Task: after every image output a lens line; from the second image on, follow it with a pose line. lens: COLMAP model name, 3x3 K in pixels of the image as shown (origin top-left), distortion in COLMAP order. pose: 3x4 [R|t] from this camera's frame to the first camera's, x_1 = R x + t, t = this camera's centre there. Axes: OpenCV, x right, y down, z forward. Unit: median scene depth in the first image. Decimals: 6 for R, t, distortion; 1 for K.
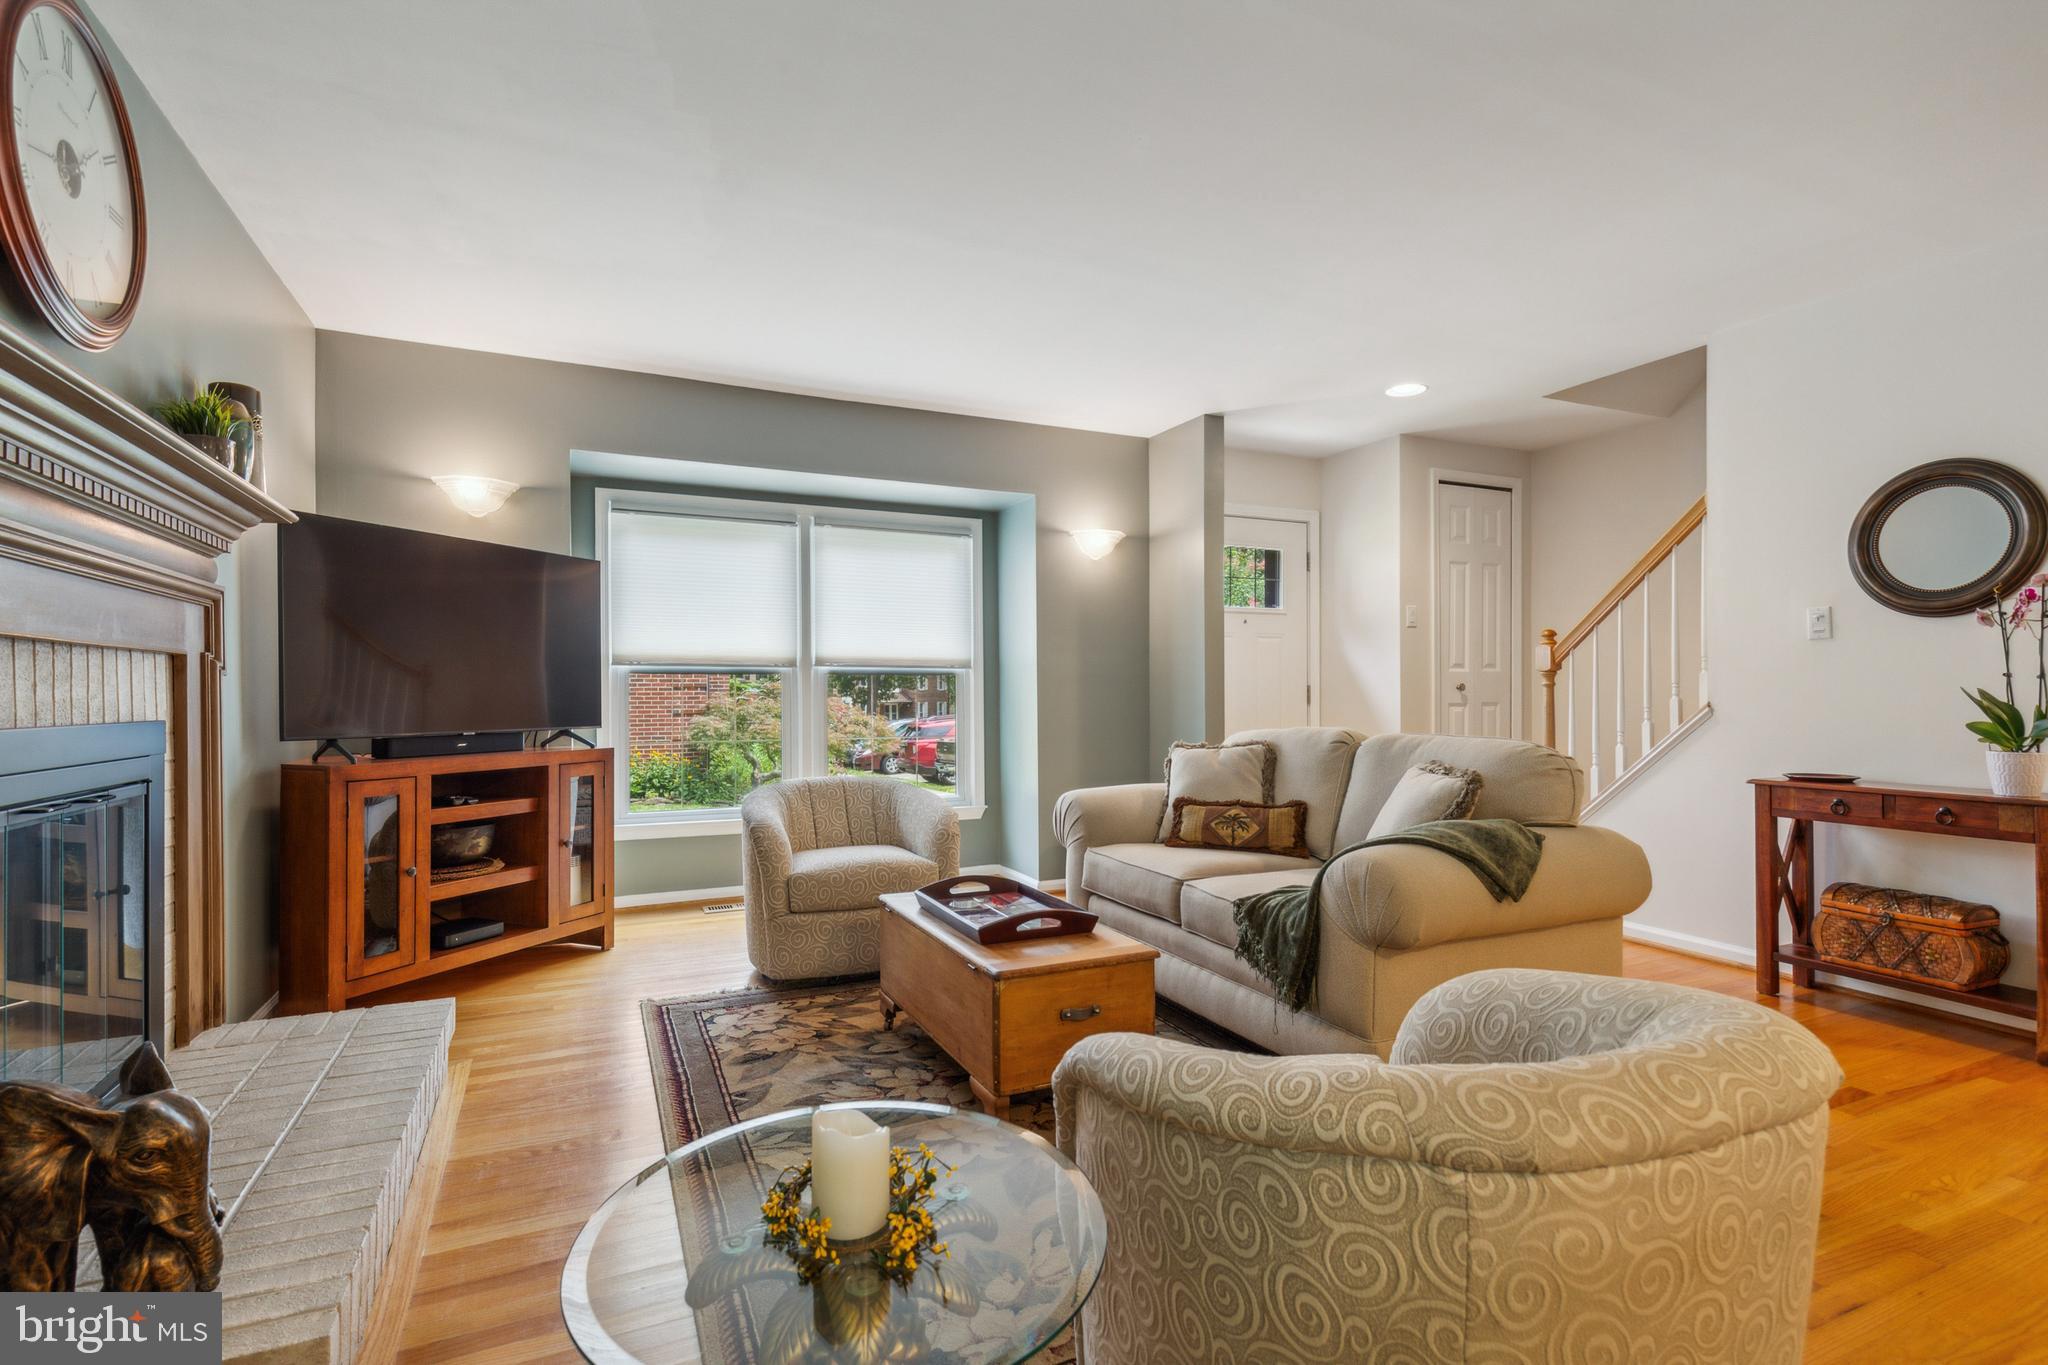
lens RADIAL K [[976.2, 0, 1030.8], [0, 976.2, 689.4], [0, 0, 1]] dist [0.008062, -0.001930]
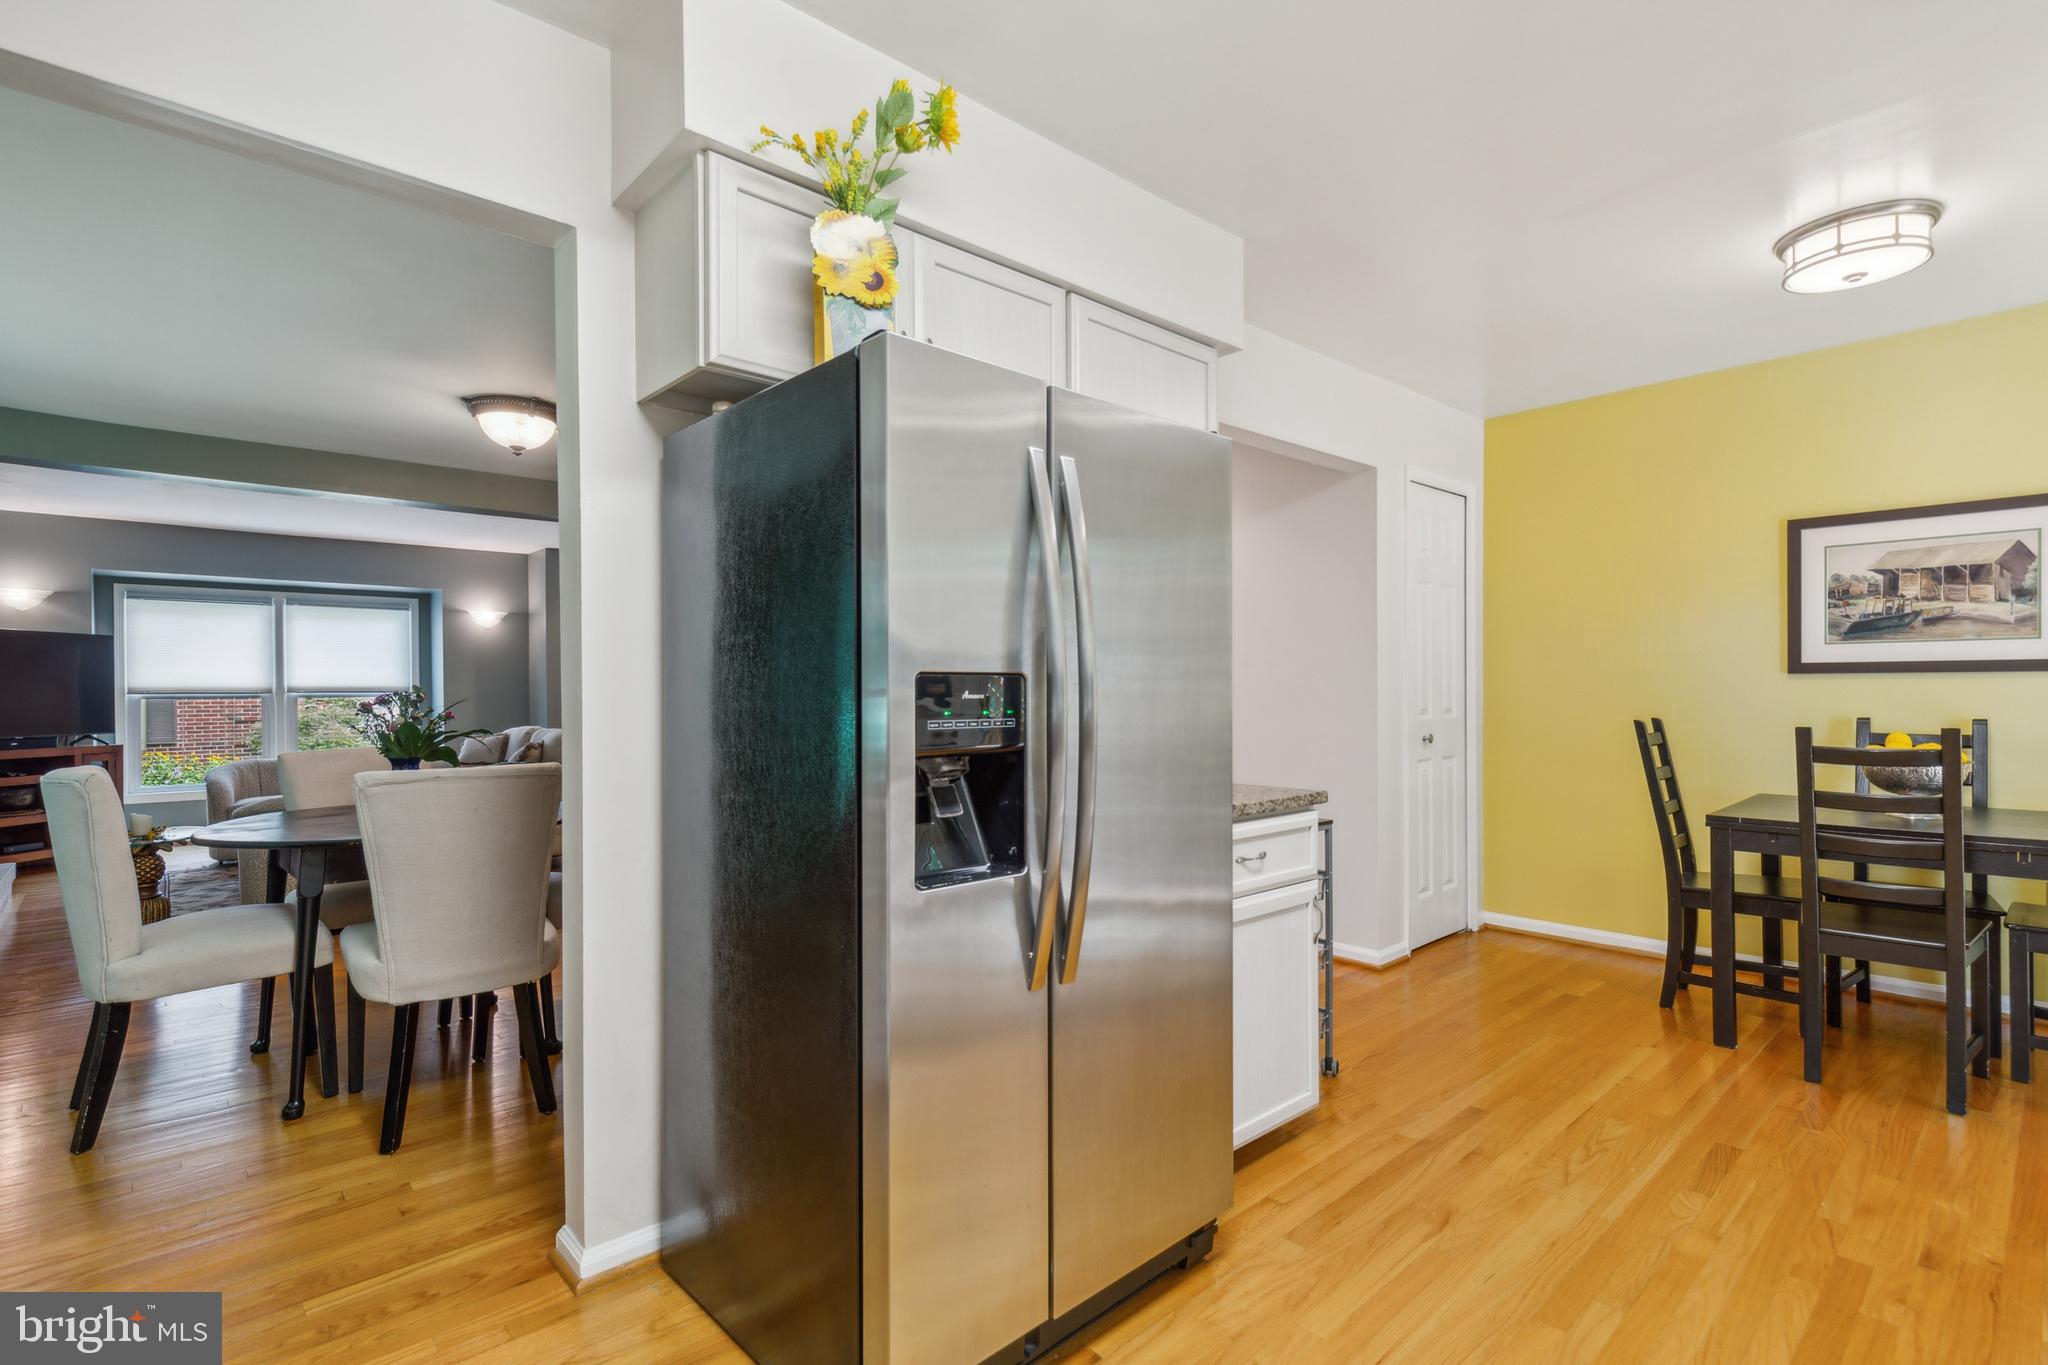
lens RADIAL K [[976.2, 0, 1022.4], [0, 976.2, 700.5], [0, 0, 1]] dist [0.008062, -0.001930]
pose [[0.958914, -0.006050, 0.283631, 0.480706], [0.002378, 0.999909, 0.013288, -0.029781], [-0.283686, -0.012067, 0.958841, -0.884547]]
